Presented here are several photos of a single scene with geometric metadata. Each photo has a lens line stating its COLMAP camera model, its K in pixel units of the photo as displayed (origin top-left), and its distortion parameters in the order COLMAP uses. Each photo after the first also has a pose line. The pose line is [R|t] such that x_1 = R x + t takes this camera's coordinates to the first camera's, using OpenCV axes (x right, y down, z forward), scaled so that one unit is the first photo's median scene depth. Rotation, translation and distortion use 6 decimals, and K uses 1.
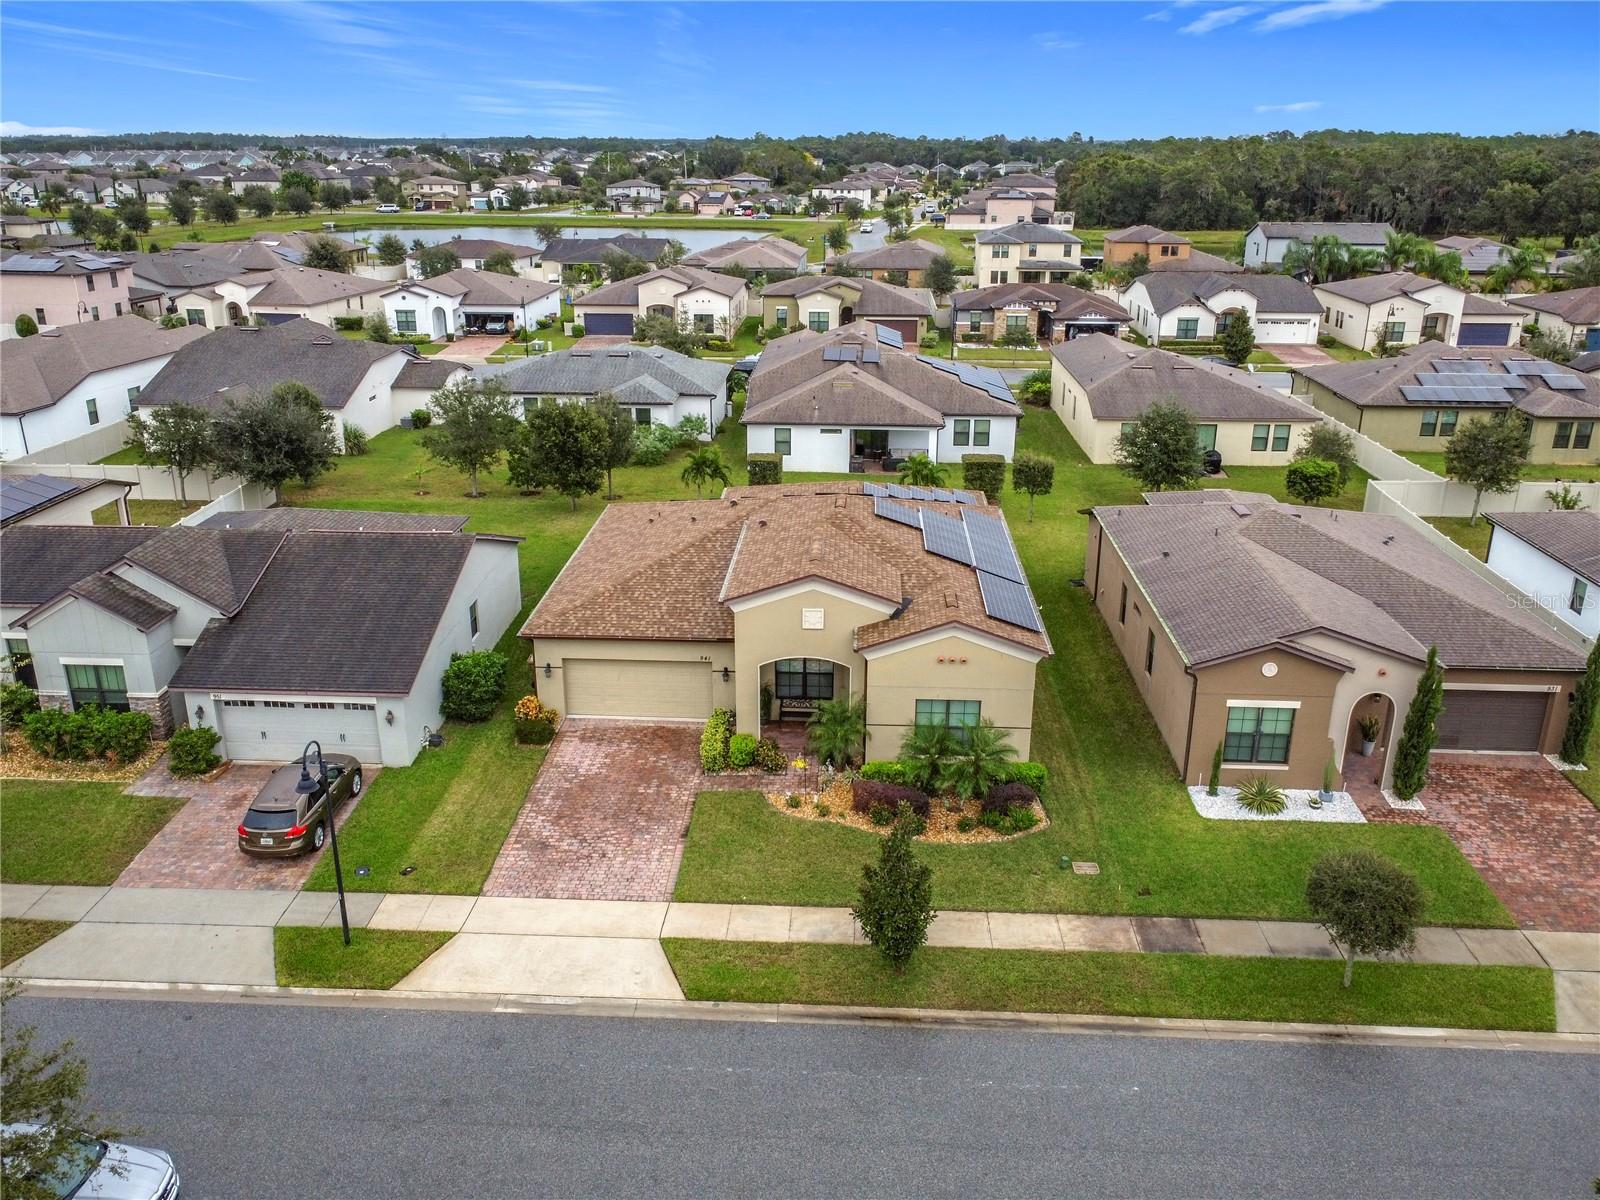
lens RADIAL K [[1256.5, 0, 800.0], [0, 1256.5, 600.0], [0, 0, 1]] dist [0.001381, 0.001186]
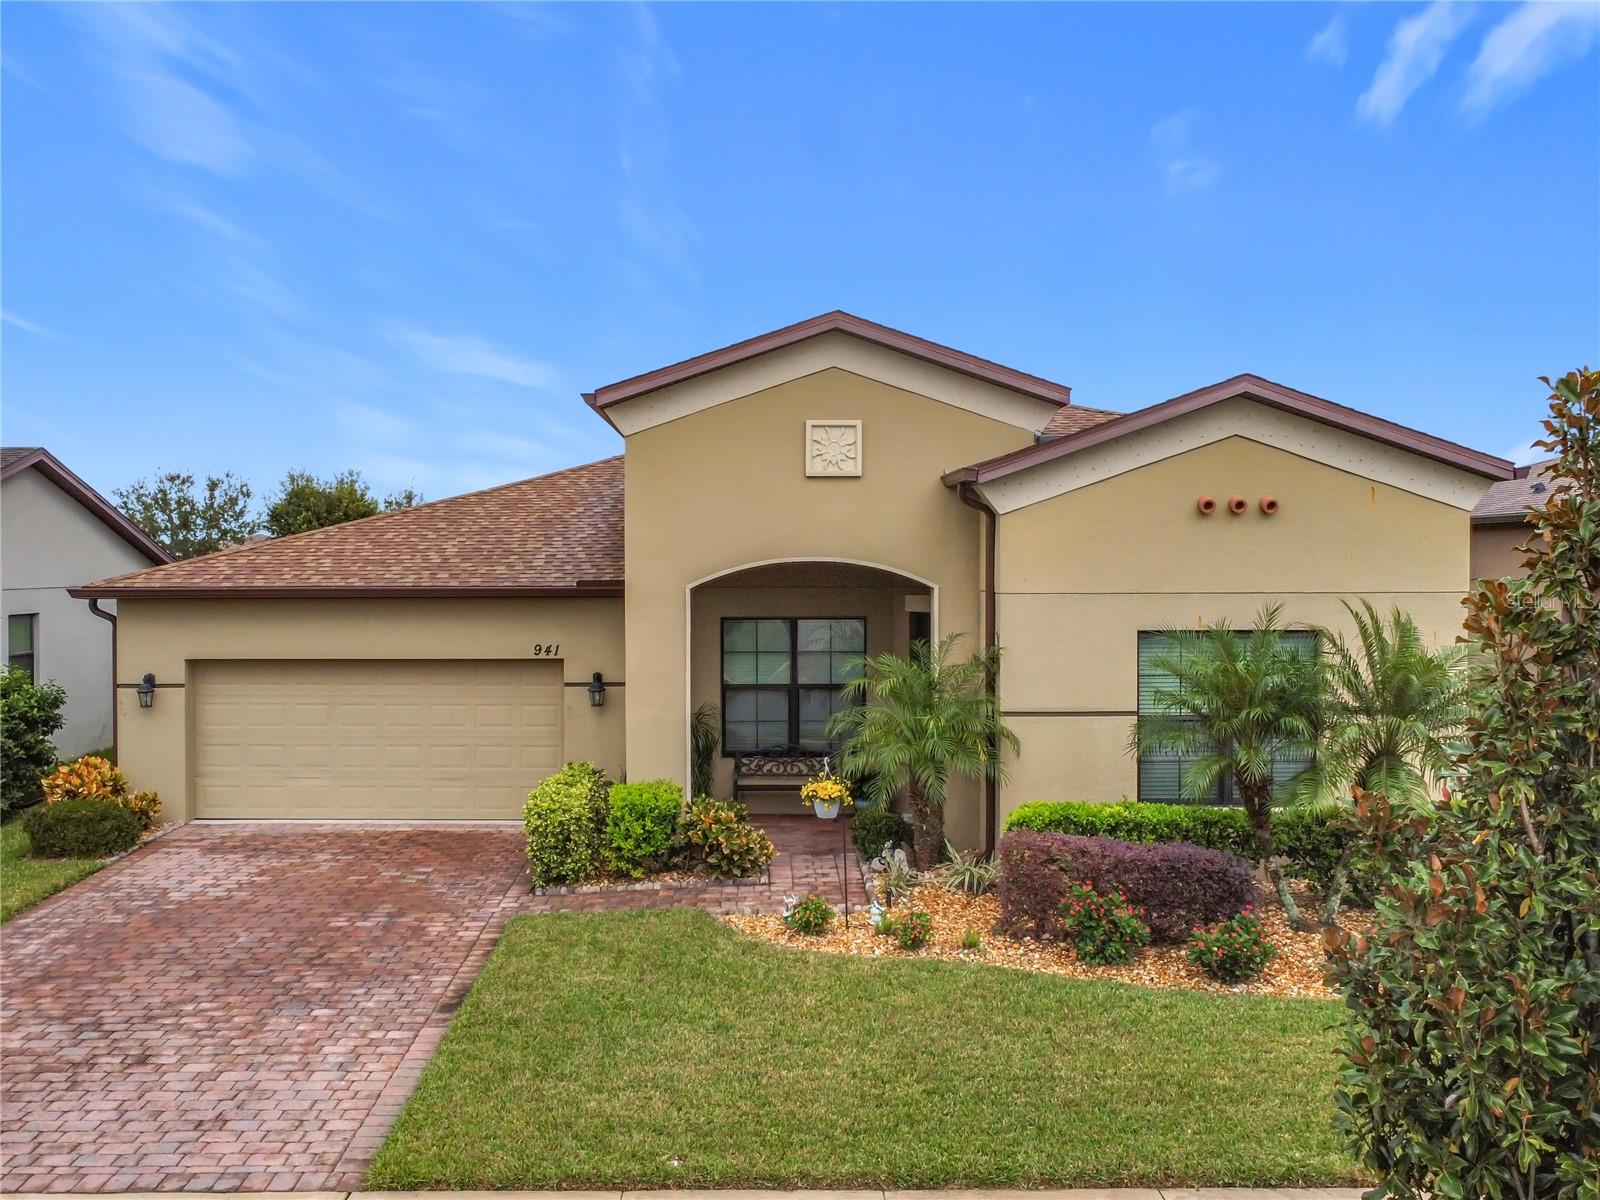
lens RADIAL K [[1391.2, 0, 751.1], [0, 1391.2, 595.9], [0, 0, 1]] dist [-0.009738, -0.006370]
pose [[0.998497, -0.008314, 0.054177, -0.021569], [0.025314, 0.946649, -0.321270, 0.110300], [-0.048615, 0.322159, 0.945437, 0.360652]]
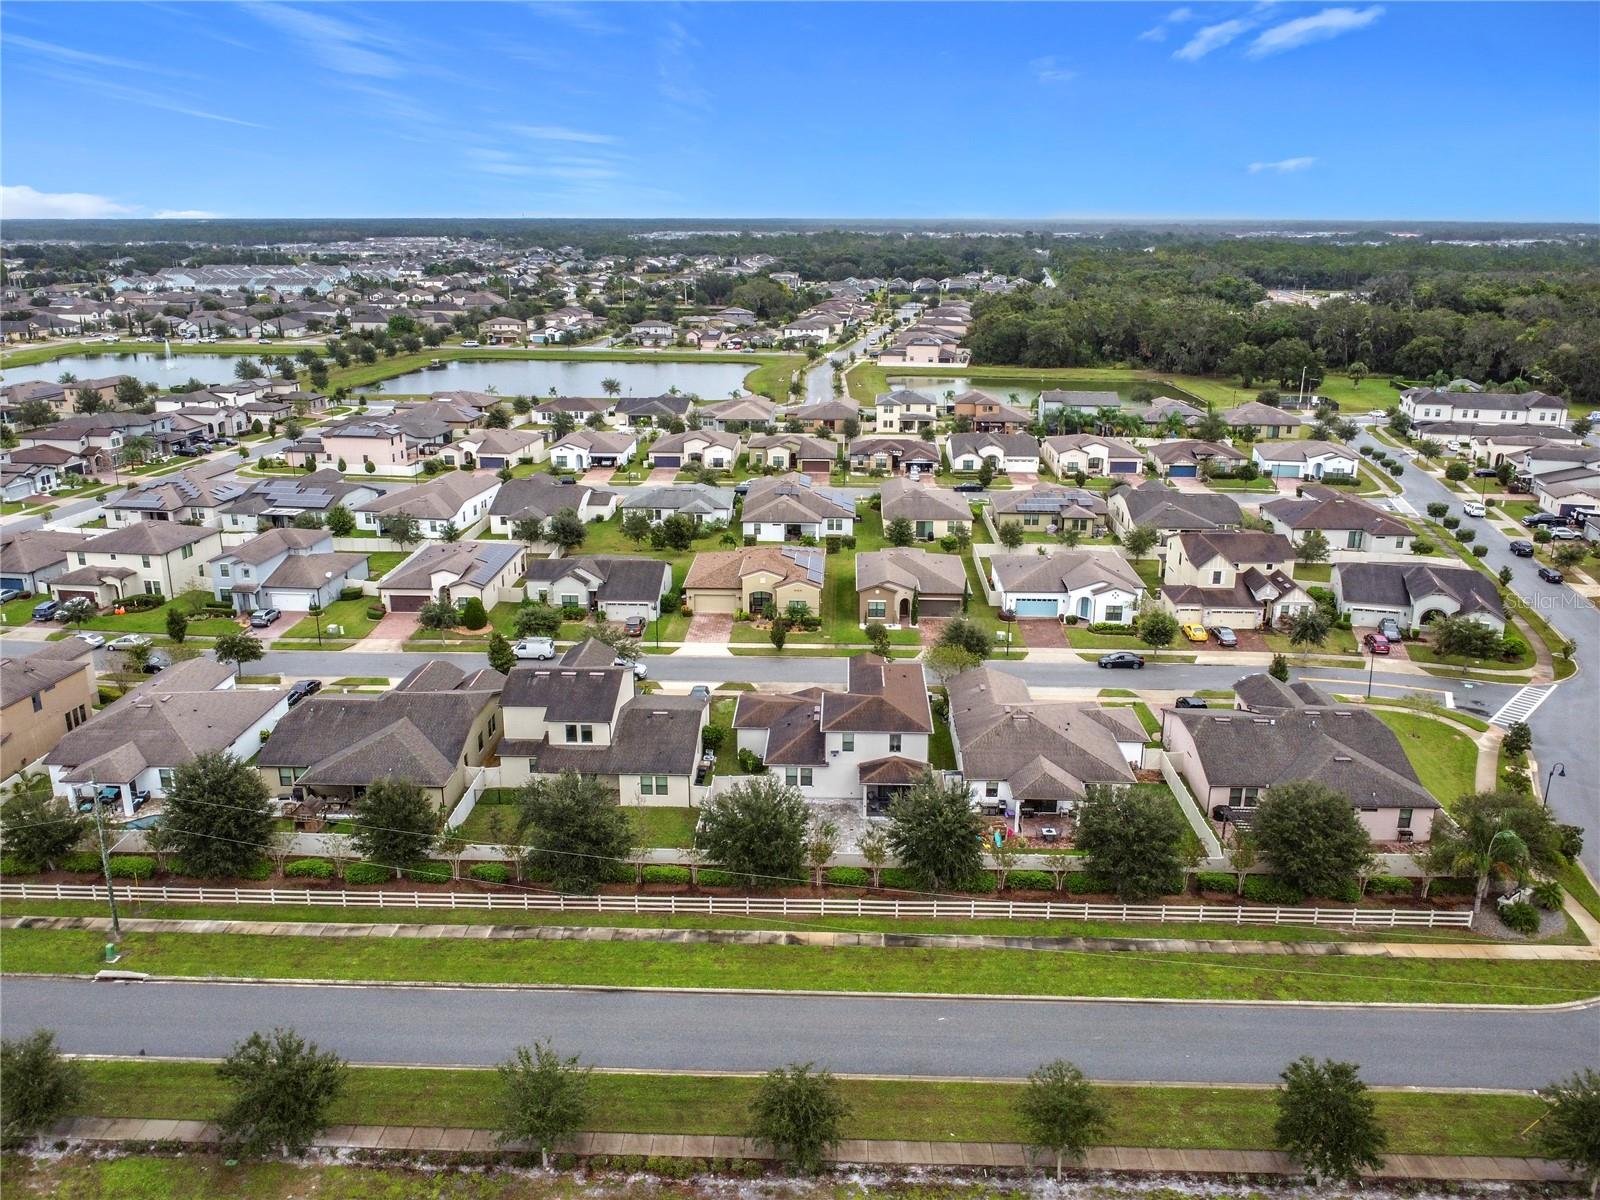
lens RADIAL K [[1205.8, 0, 800.0], [0, 1205.8, 600.0], [0, 0, 1]] dist [-0.000362, -0.004020]
pose [[0.999908, -0.004940, 0.012595, 0.045104], [0.005533, 0.998858, -0.047448, 0.145067], [-0.012346, 0.047514, 0.998794, -1.561143]]
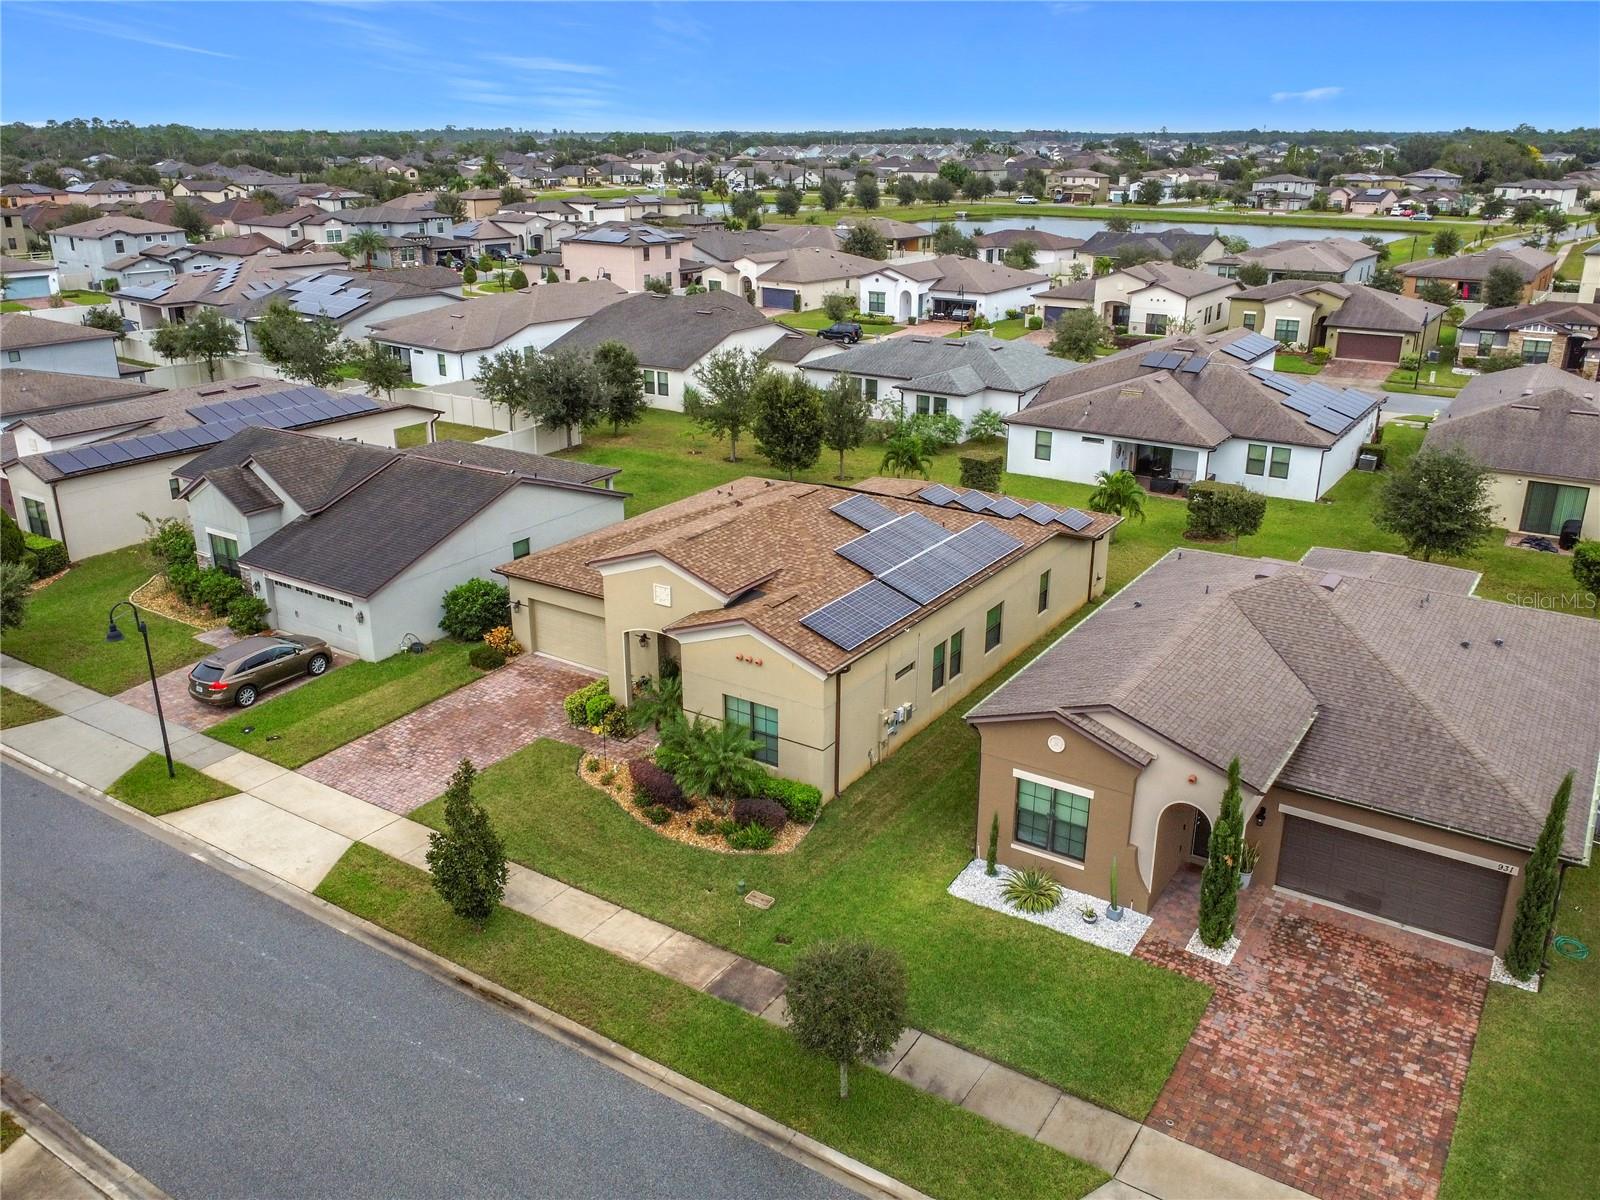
lens RADIAL K [[1264.8, 0, 800.0], [0, 1264.8, 600.0], [0, 0, 1]] dist [0.006049, -0.004252]
pose [[0.861907, 0.172801, -0.476714, 0.341368], [-0.172043, 0.984032, 0.045639, -0.026915], [0.476988, 0.042678, 0.877873, 0.095888]]
